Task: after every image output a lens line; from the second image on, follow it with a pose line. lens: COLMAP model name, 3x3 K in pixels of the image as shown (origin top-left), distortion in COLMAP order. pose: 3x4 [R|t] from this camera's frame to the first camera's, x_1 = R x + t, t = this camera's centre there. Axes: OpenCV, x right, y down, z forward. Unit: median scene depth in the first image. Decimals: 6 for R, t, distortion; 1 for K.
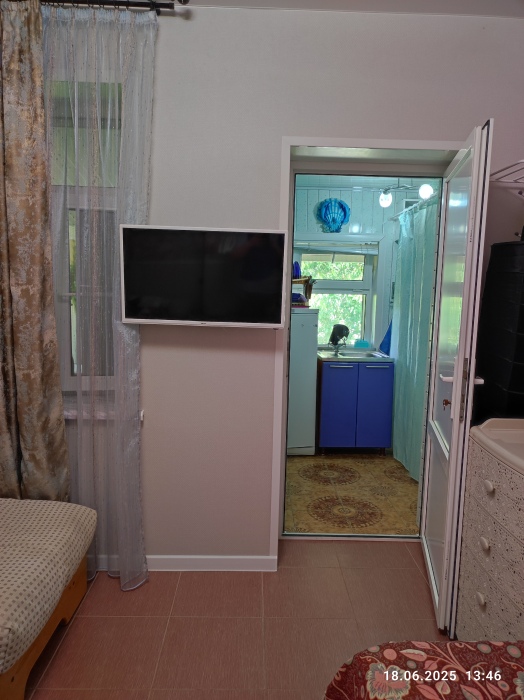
lens RADIAL K [[516.1, 0, 264.6], [0, 516.1, 349.1], [0, 0, 1]] dist [0.001854, -0.002461]
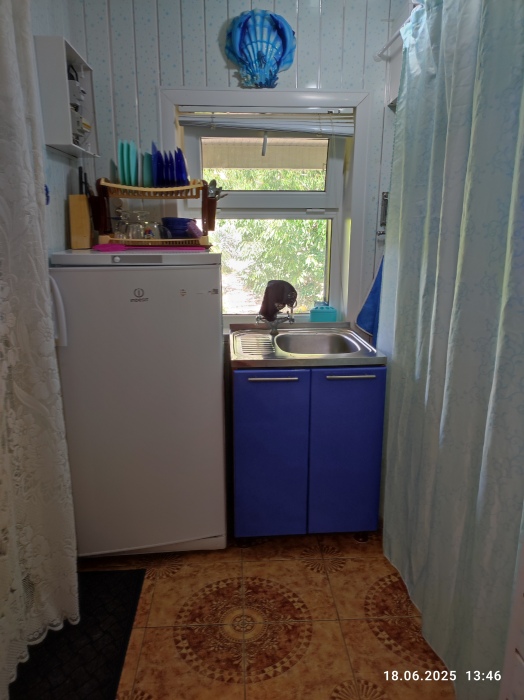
lens RADIAL K [[516.1, 0, 258.9], [0, 516.1, 349.0], [0, 0, 1]] dist [0.001854, -0.002461]
pose [[0.999437, -0.027414, 0.019338, 0.116274], [0.024551, 0.990498, 0.135321, -0.050357], [-0.022864, -0.134770, 0.990613, 0.496889]]
